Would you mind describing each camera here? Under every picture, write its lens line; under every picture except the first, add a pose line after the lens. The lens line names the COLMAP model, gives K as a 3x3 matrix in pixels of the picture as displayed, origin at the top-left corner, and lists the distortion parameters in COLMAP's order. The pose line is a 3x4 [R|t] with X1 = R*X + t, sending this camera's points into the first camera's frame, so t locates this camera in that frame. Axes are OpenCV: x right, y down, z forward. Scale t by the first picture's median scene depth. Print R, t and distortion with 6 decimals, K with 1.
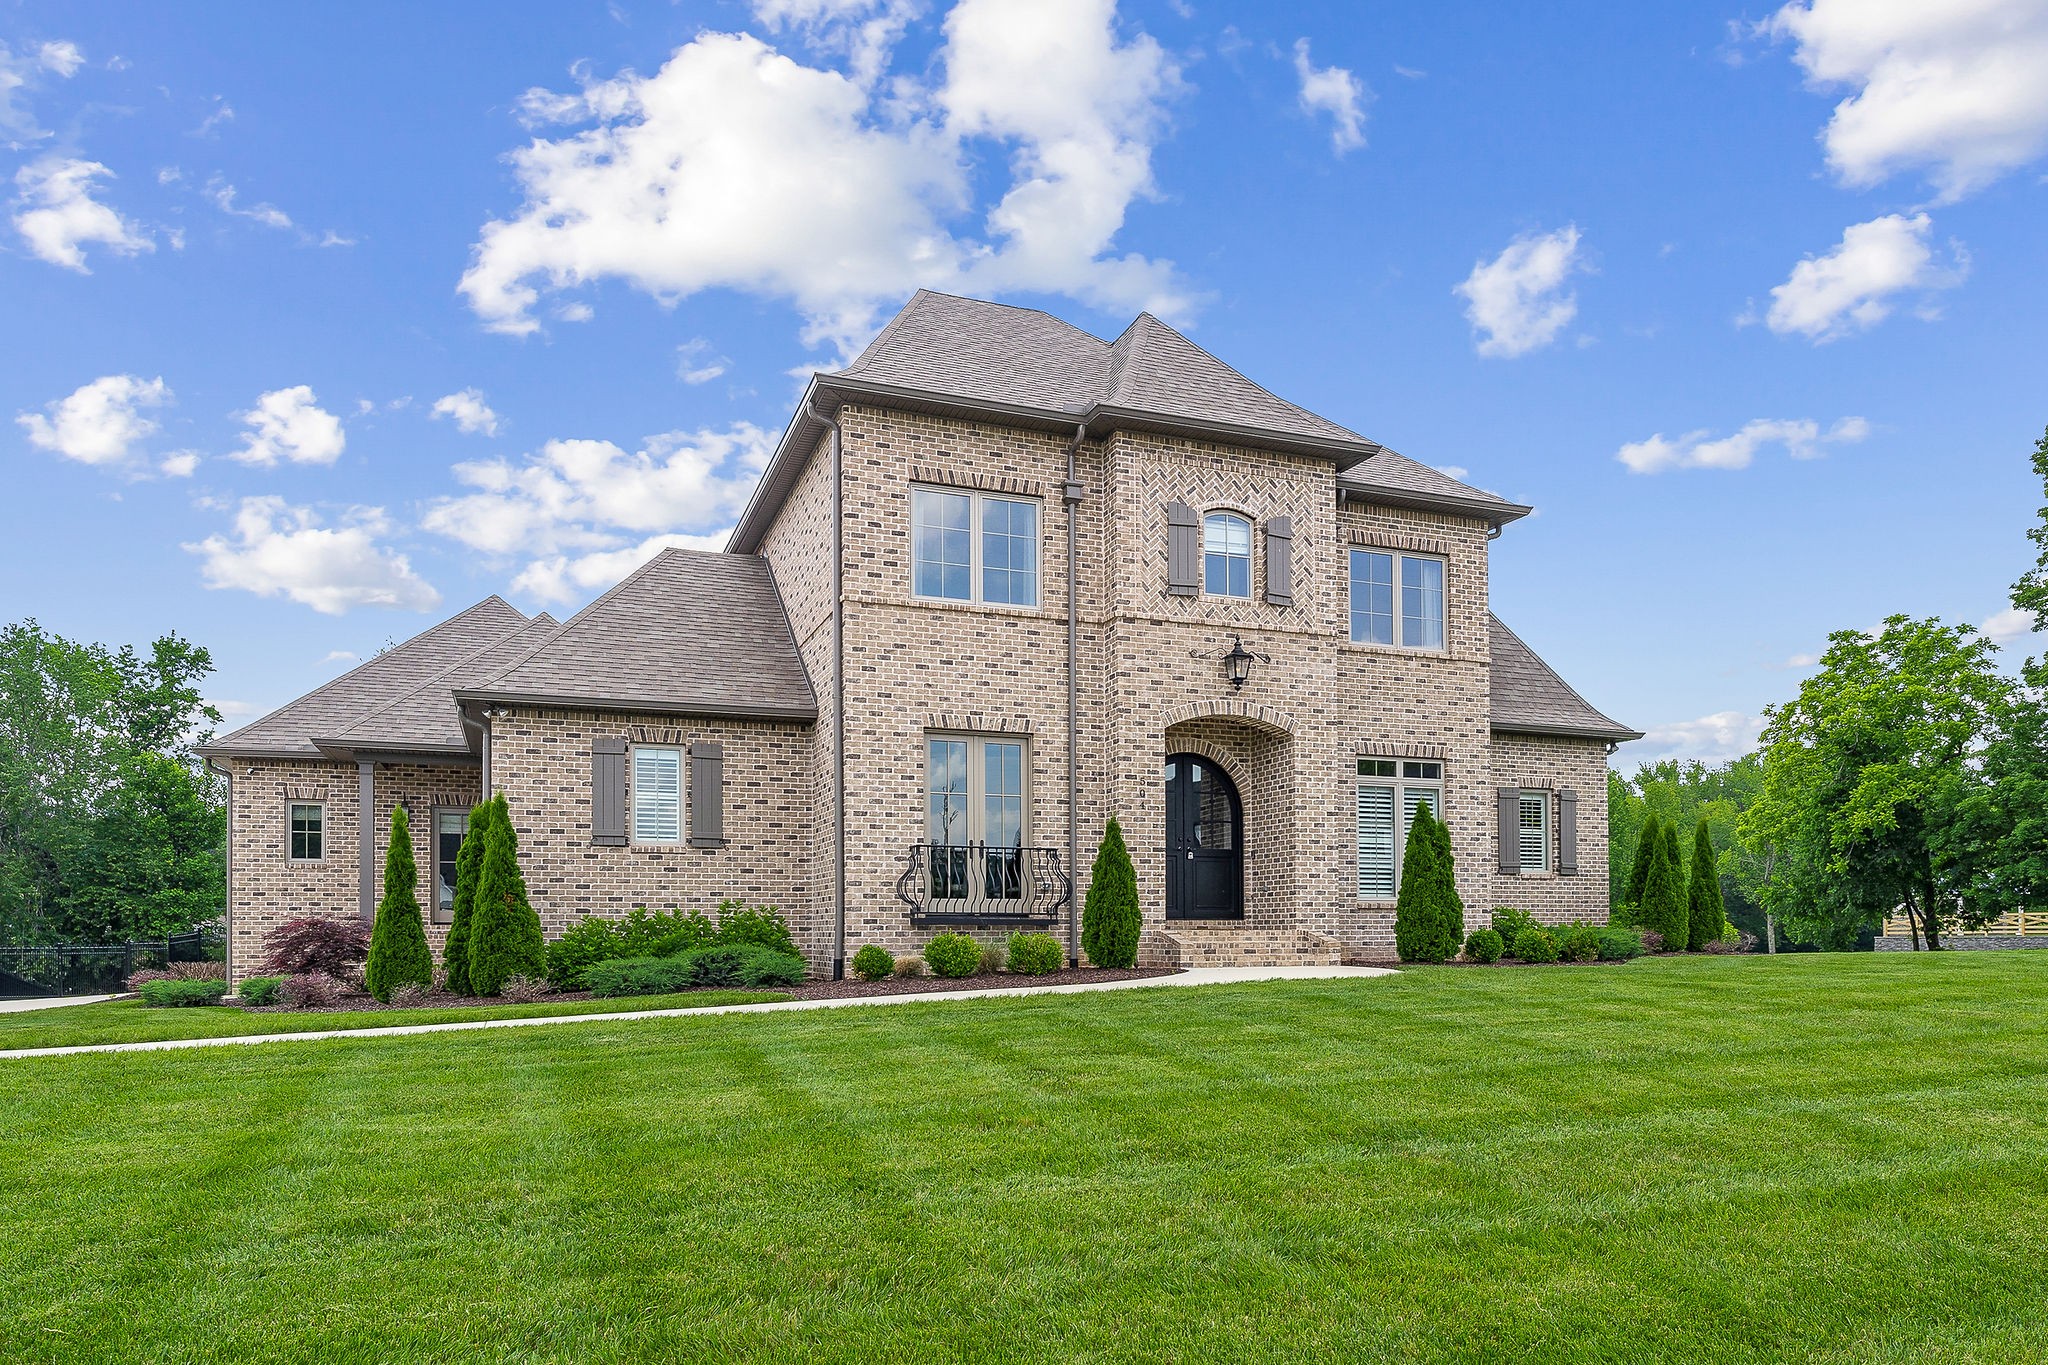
lens RADIAL K [[1365.6, 0, 1087.7], [0, 1365.6, 924.0], [0, 0, 1]] dist [0.004574, -0.001271]
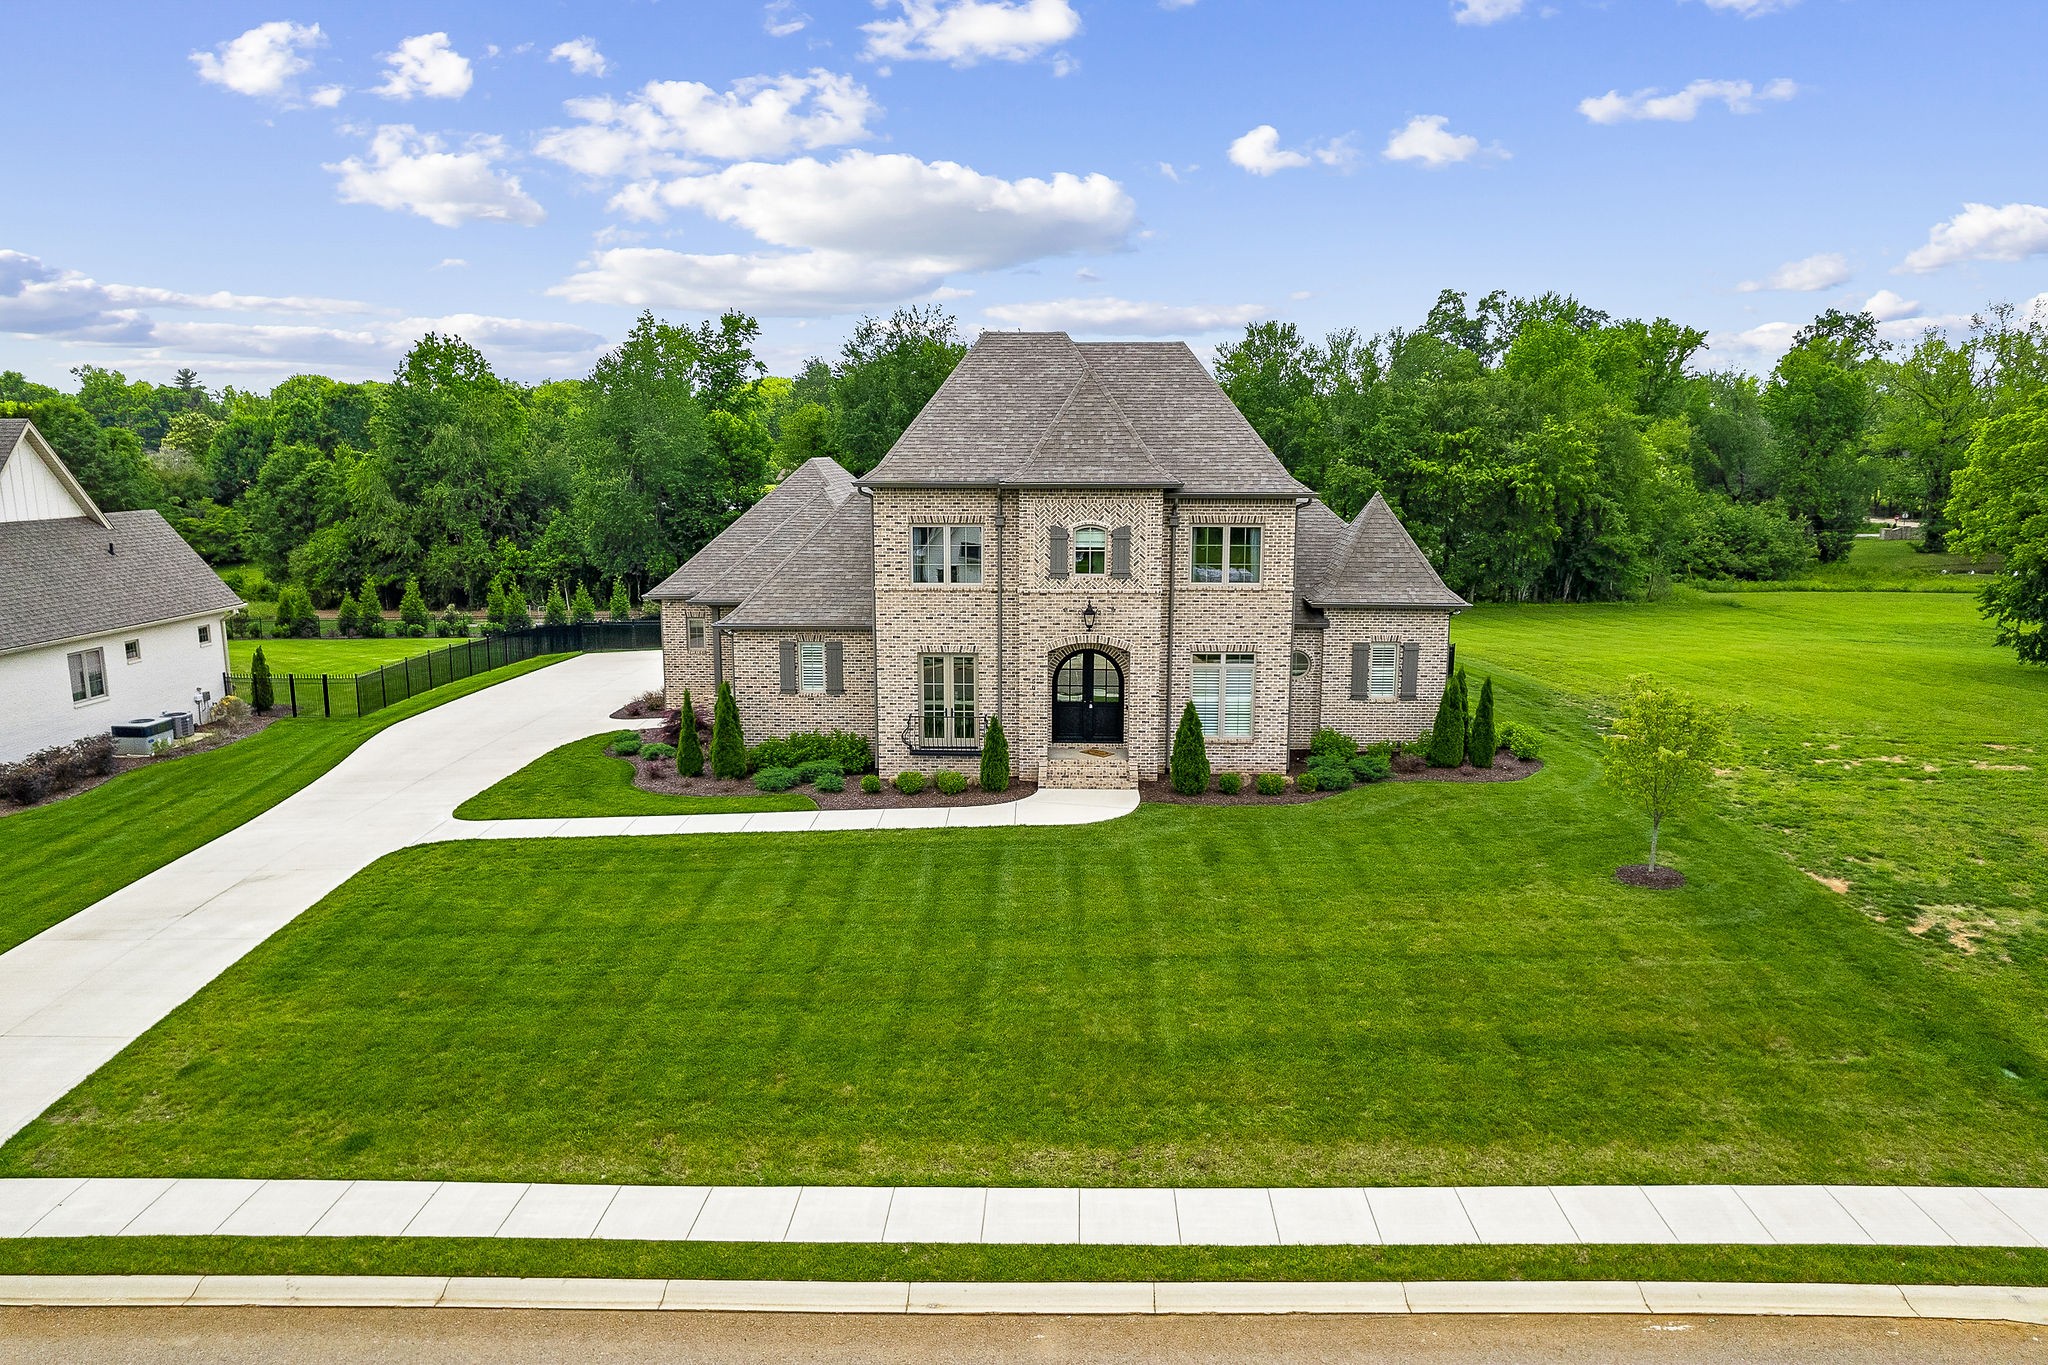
lens RADIAL K [[1344.6, 0, 1052.6], [0, 1344.6, 691.0], [0, 0, 1]] dist [-0.043440, 0.002454]
pose [[0.916630, 0.081947, -0.391247, 0.759097], [-0.003865, 0.980533, 0.196318, -0.440092], [0.399718, -0.178438, 0.899102, -0.602152]]
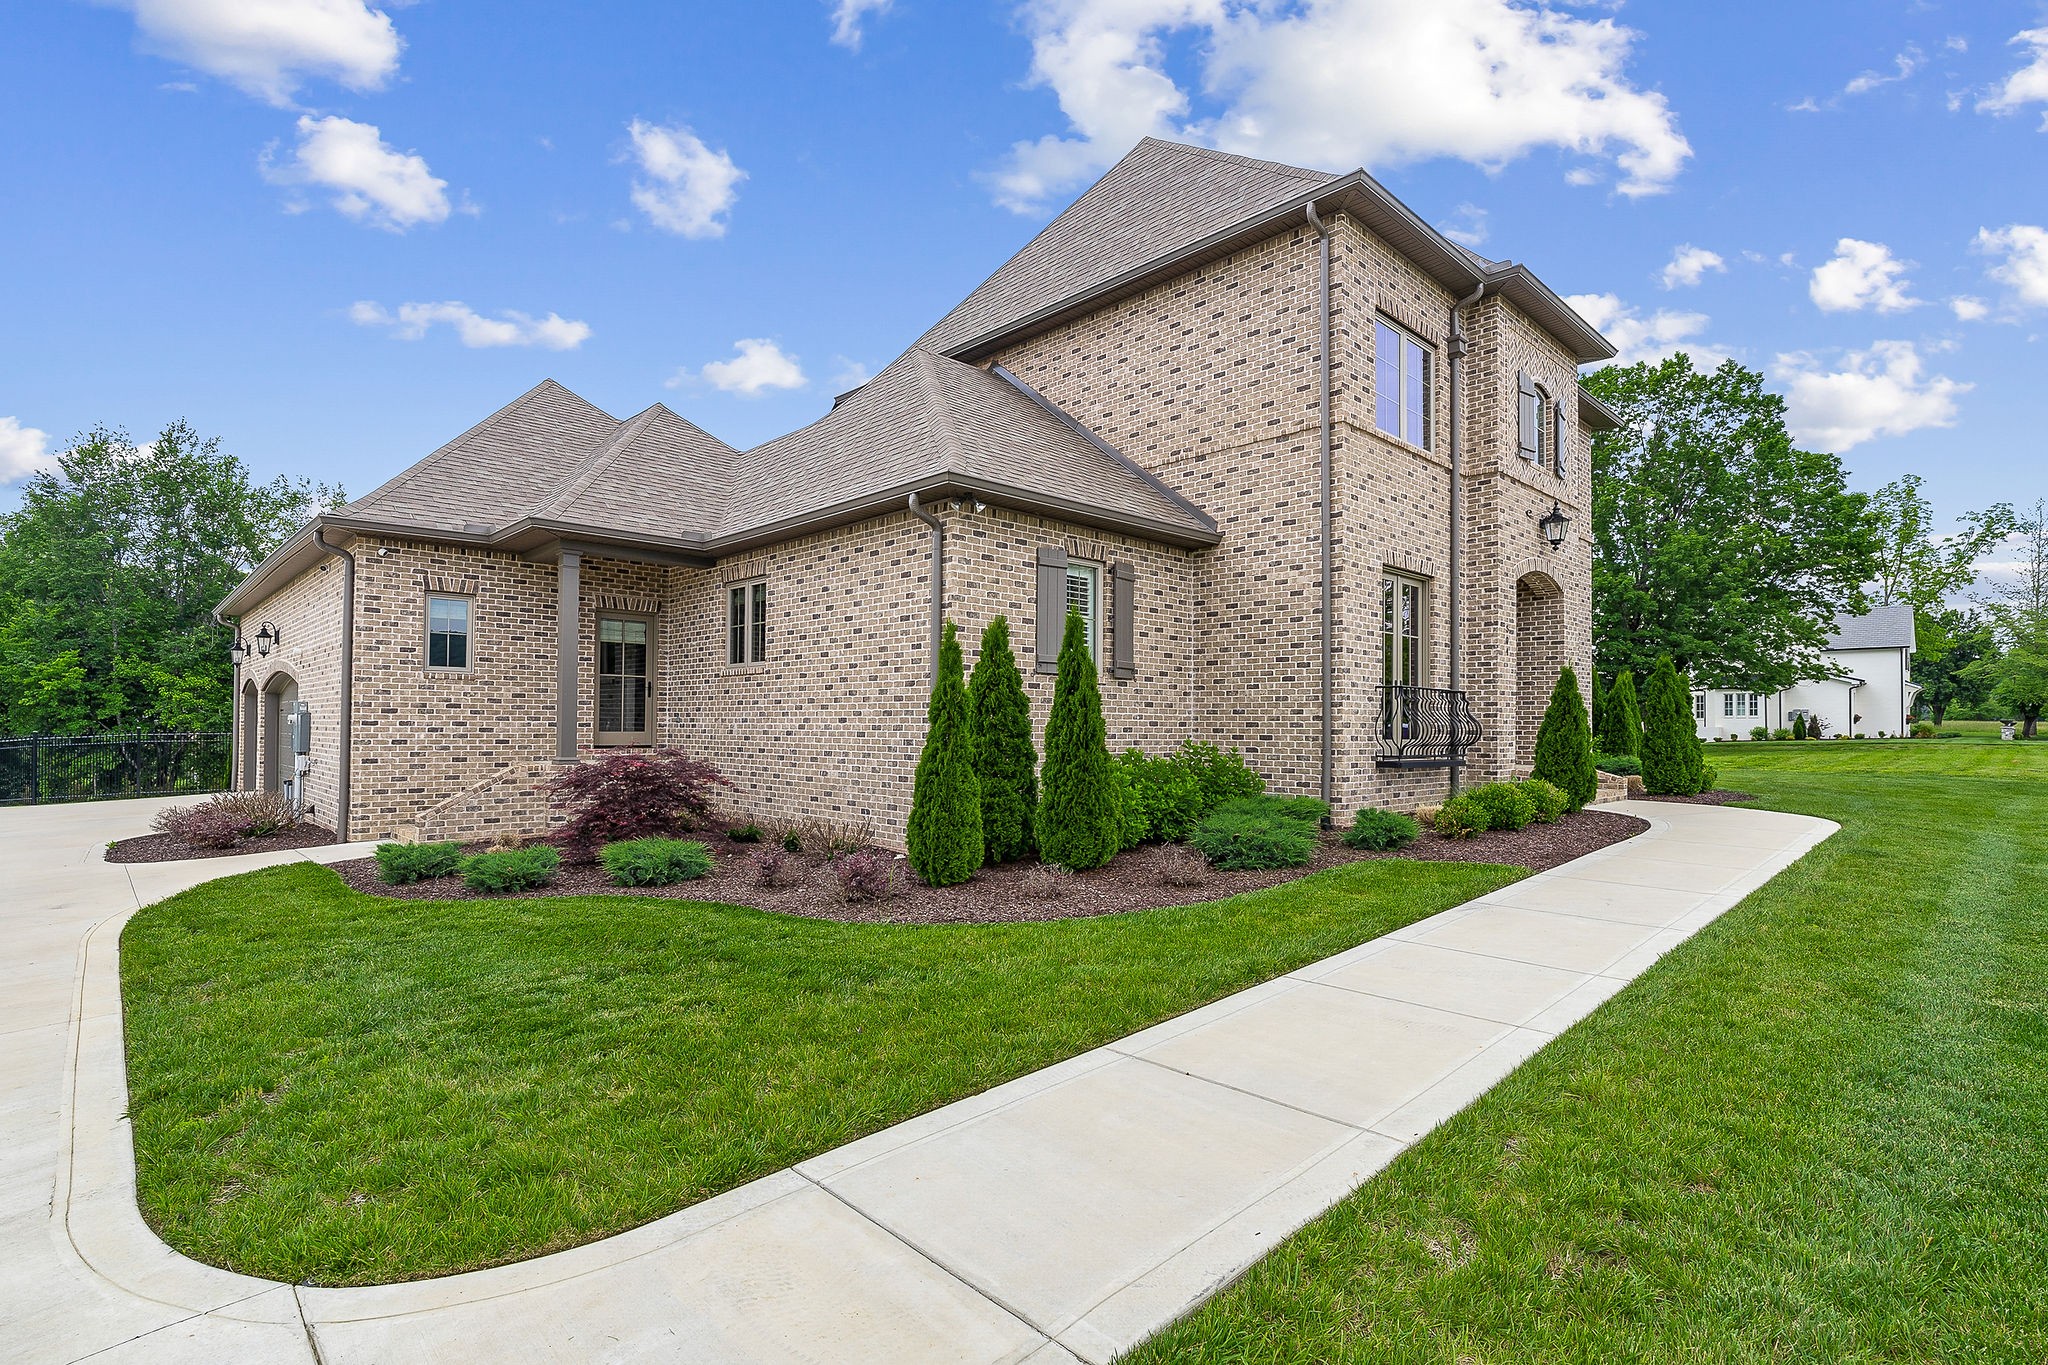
lens RADIAL K [[976.3, 0, 1034.7], [0, 976.3, 707.6], [0, 0, 1]] dist [-0.001557, -0.000277]
pose [[0.928557, 0.019081, 0.370698, -0.572982], [-0.016042, 0.999808, -0.011280, -0.028695], [-0.370842, 0.004527, 0.928685, 0.428087]]
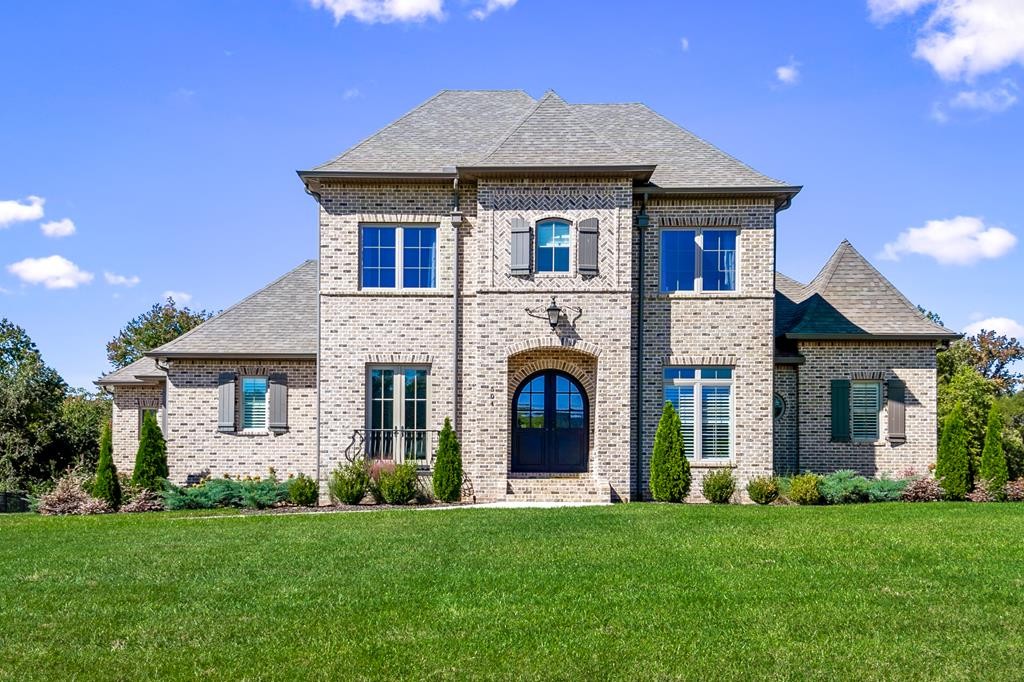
lens RADIAL K [[1018.3, 0, 510.7], [0, 1018.3, 463.8], [0, 0, 1]] dist [0.094228, 0.006326]
pose [[0.920780, 0.001267, -0.390081, 0.537981], [-0.005953, 0.999924, -0.010803, -0.000565], [0.390038, 0.012269, 0.920717, -0.130331]]
